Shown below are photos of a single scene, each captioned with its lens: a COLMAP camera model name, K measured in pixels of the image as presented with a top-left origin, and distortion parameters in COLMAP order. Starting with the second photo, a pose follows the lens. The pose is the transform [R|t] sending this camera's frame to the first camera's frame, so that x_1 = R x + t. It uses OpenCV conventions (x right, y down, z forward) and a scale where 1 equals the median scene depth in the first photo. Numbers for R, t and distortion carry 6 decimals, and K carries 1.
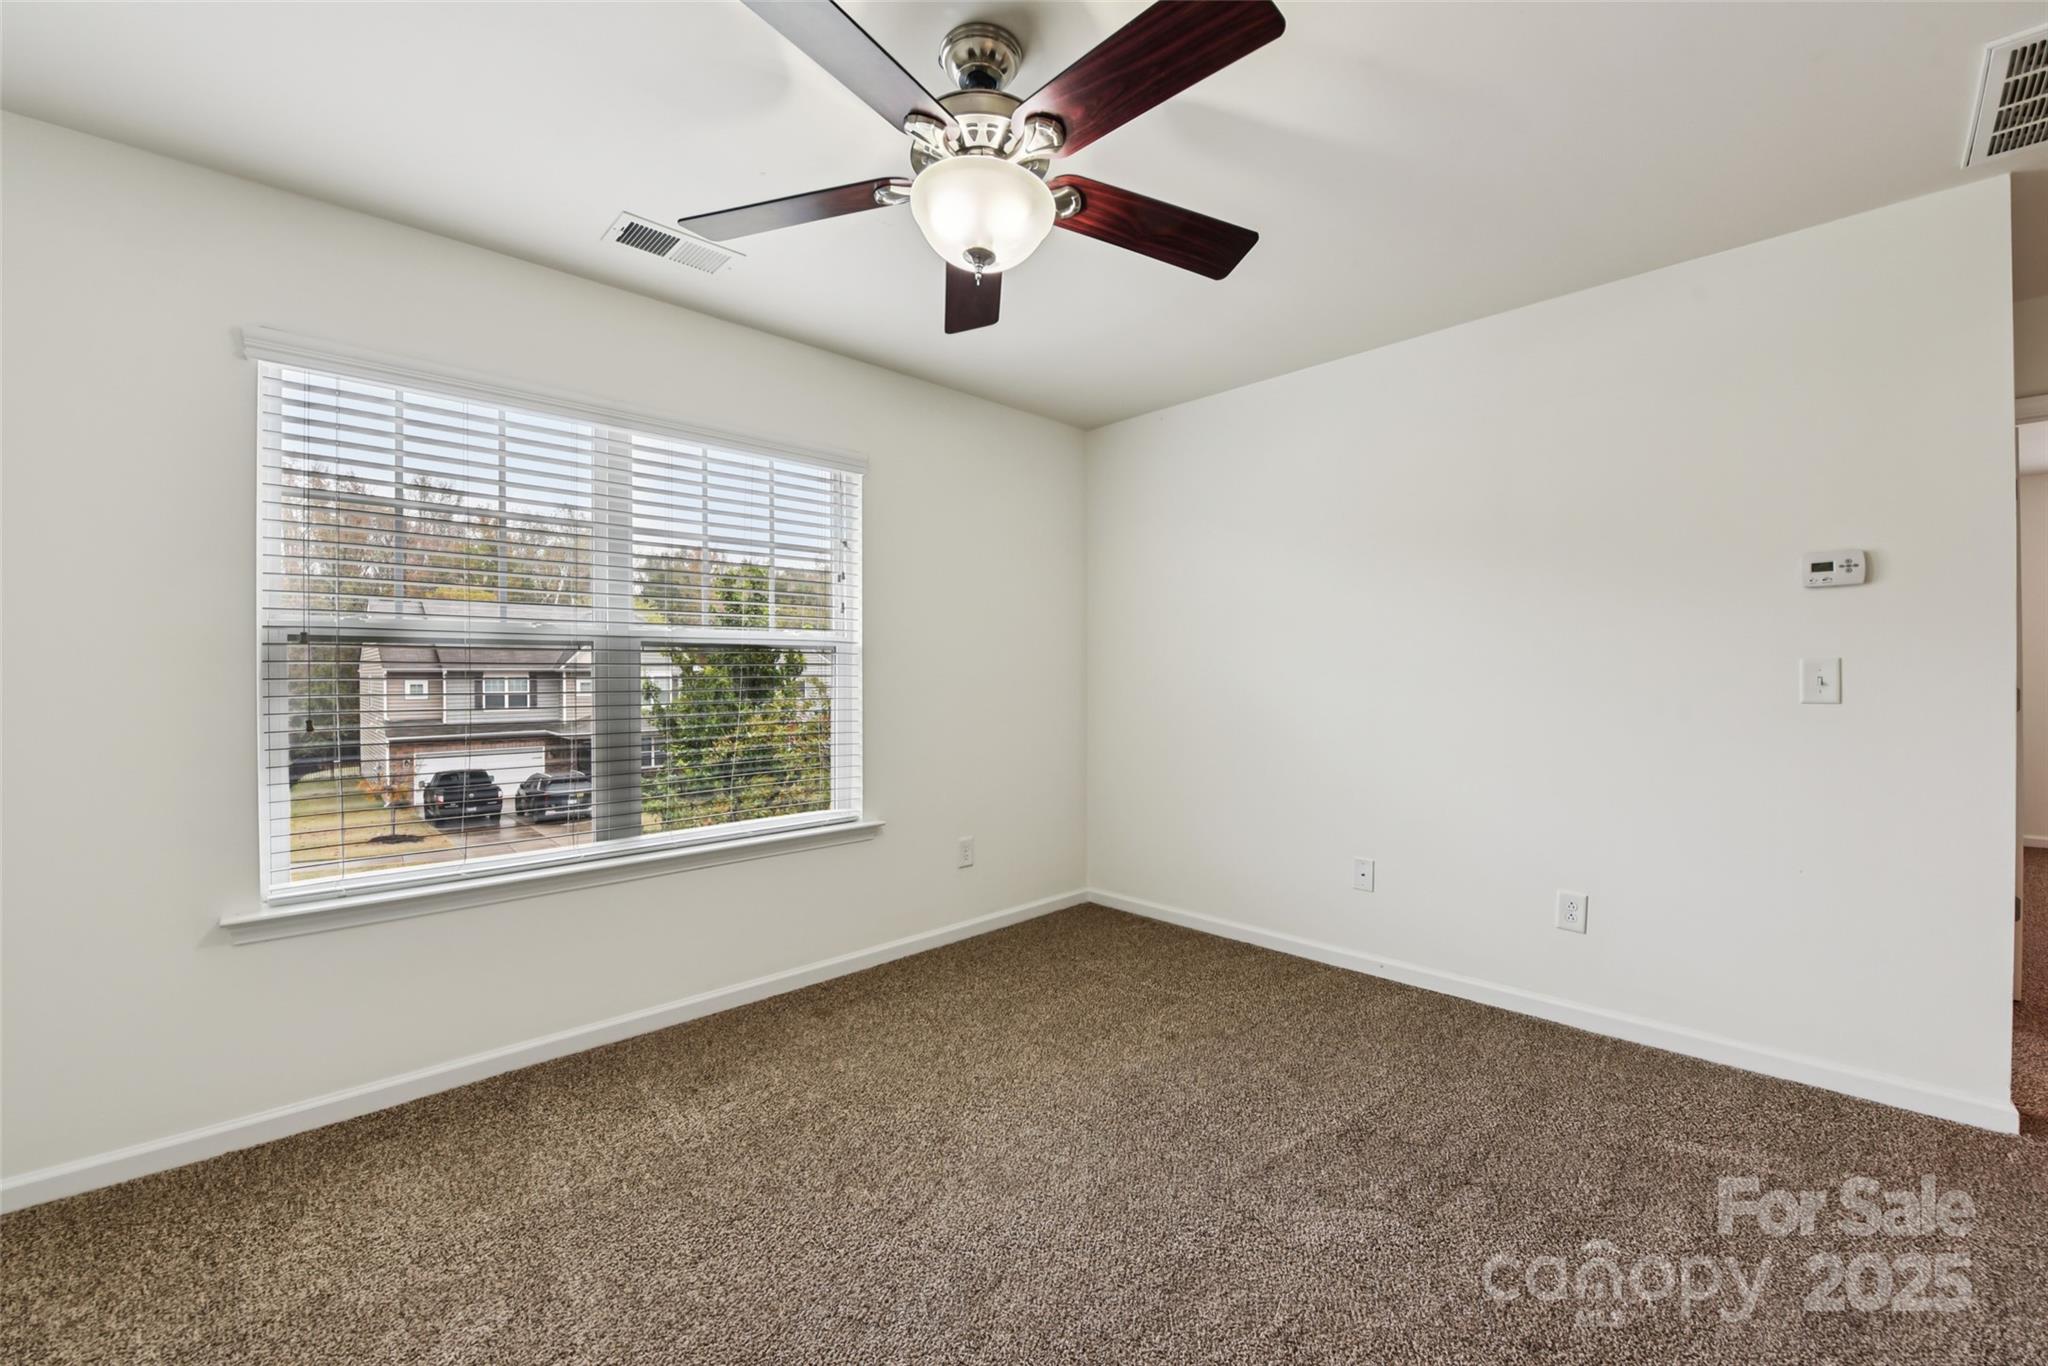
lens RADIAL K [[814.0, 0, 1025.9], [0, 814.0, 689.9], [0, 0, 1]] dist [-0.011198, -0.006061]
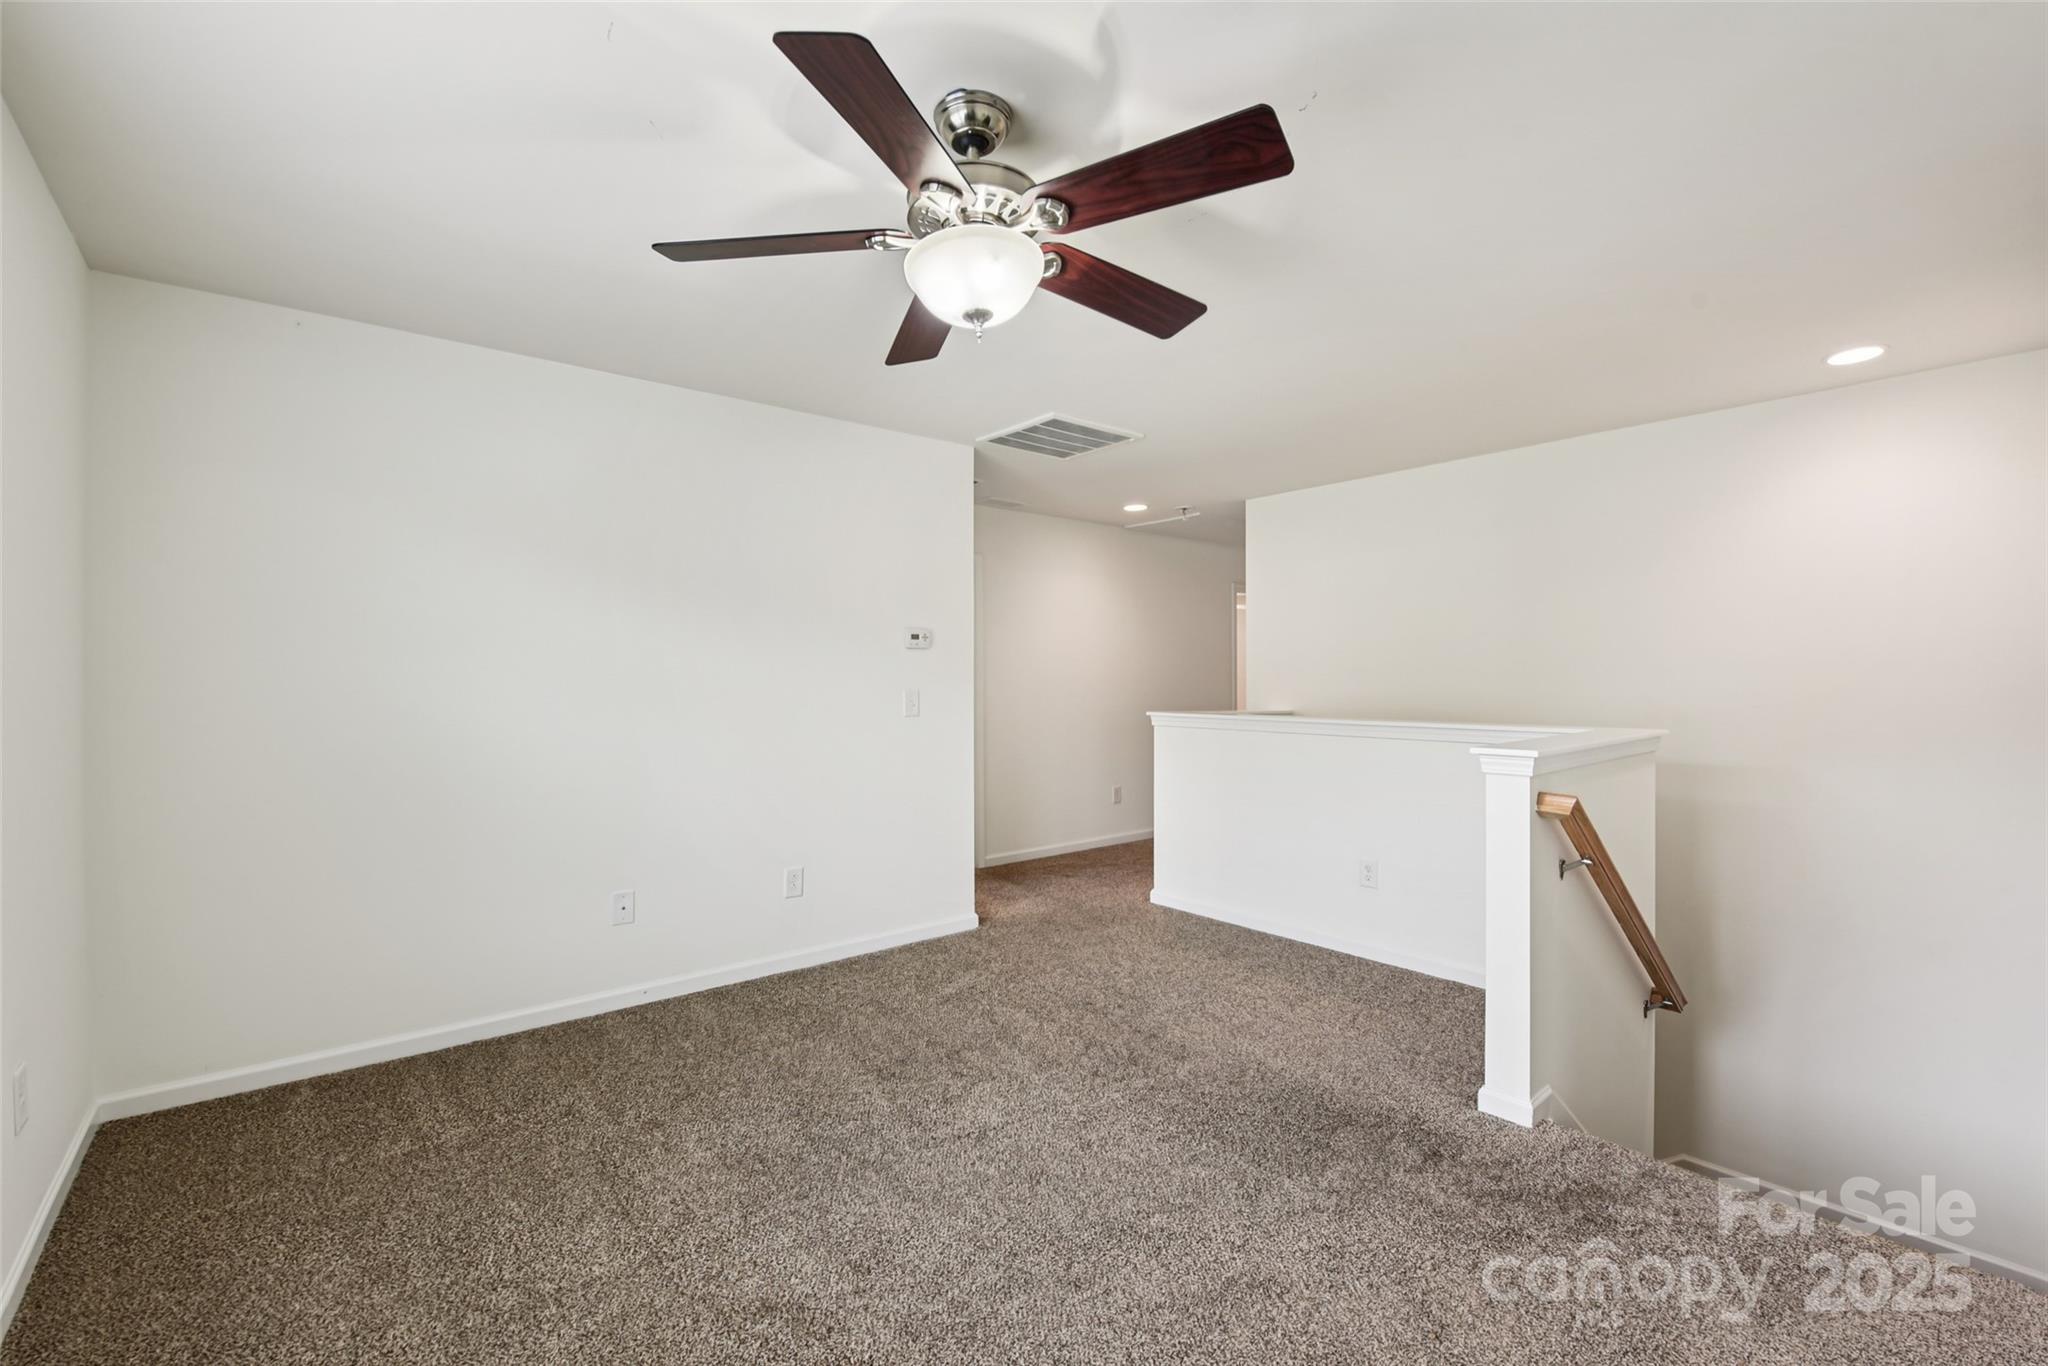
lens RADIAL K [[843.3, 0, 1024.0], [0, 843.3, 683.0], [0, 0, 1]] dist [-0.016489, -0.000340]
pose [[0.126302, -0.003609, 0.991985, -0.768931], [0.033832, 0.999427, -0.000672, -0.044254], [-0.991415, 0.033645, 0.126352, 0.537358]]
